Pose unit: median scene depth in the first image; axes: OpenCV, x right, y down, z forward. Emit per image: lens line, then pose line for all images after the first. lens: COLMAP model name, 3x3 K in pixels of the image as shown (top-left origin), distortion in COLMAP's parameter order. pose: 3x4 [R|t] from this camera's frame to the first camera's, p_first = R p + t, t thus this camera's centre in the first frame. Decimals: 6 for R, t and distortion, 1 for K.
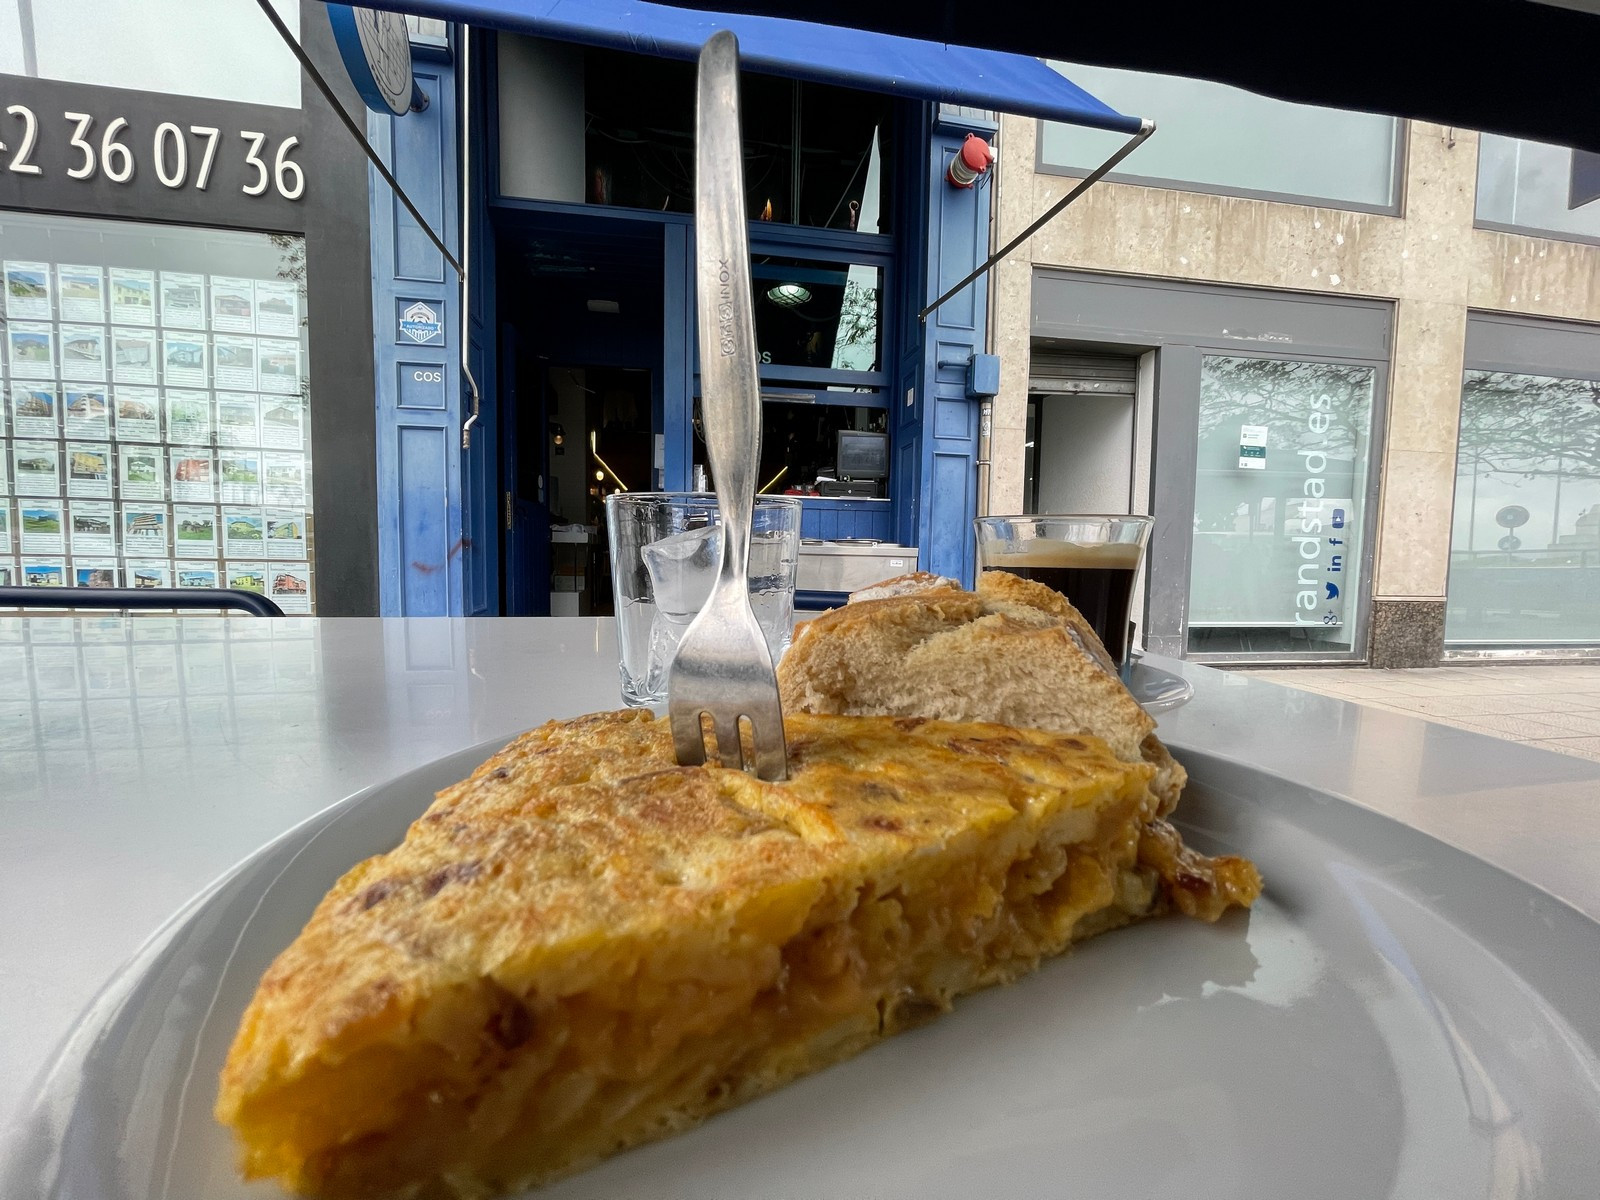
lens RADIAL K [[642.0, 0, 800.0], [0, 642.0, 600.0], [0, 0, 1]] dist [-0.003887, -0.000603]
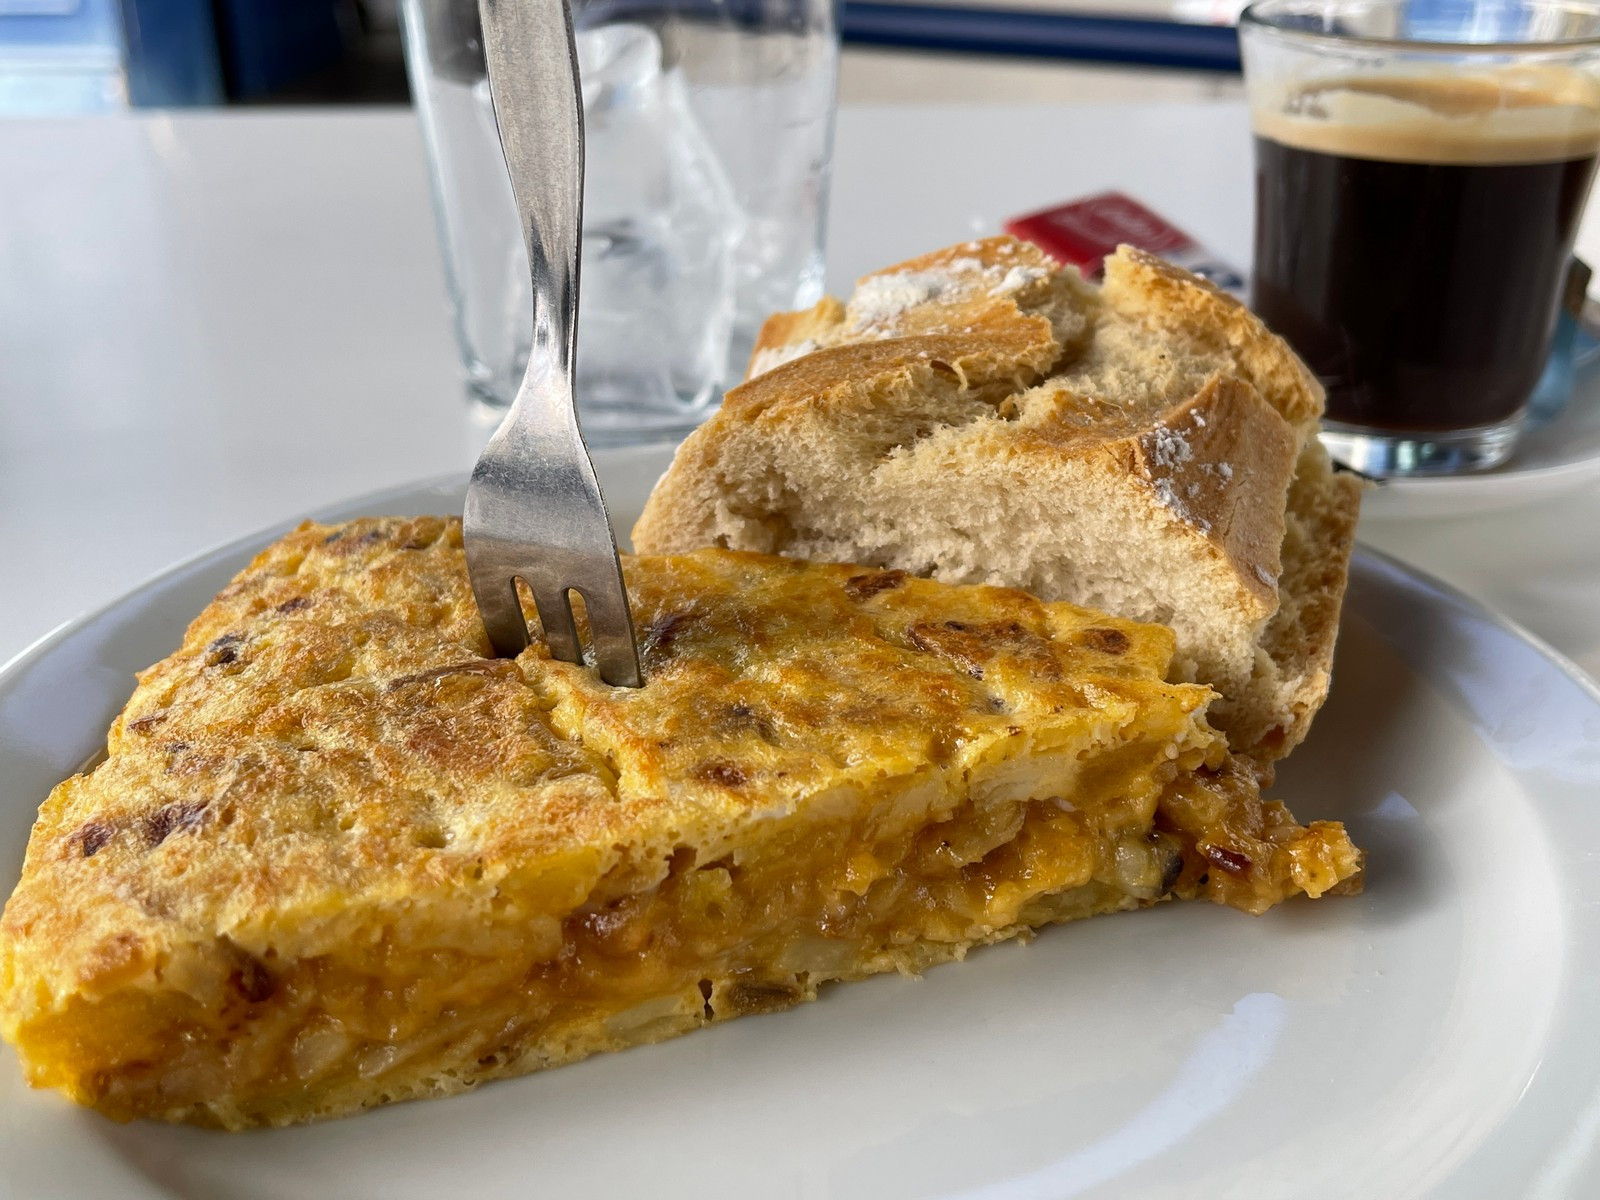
lens RADIAL K [[1714.9, 0, 800.0], [0, 1714.9, 600.0], [0, 0, 1]] dist [0.078721, -0.258327]
pose [[0.992581, 0.037752, -0.115577, 0.435477], [0.004128, 0.939563, 0.342352, -0.514935], [0.121517, -0.340289, 0.932436, -0.762655]]
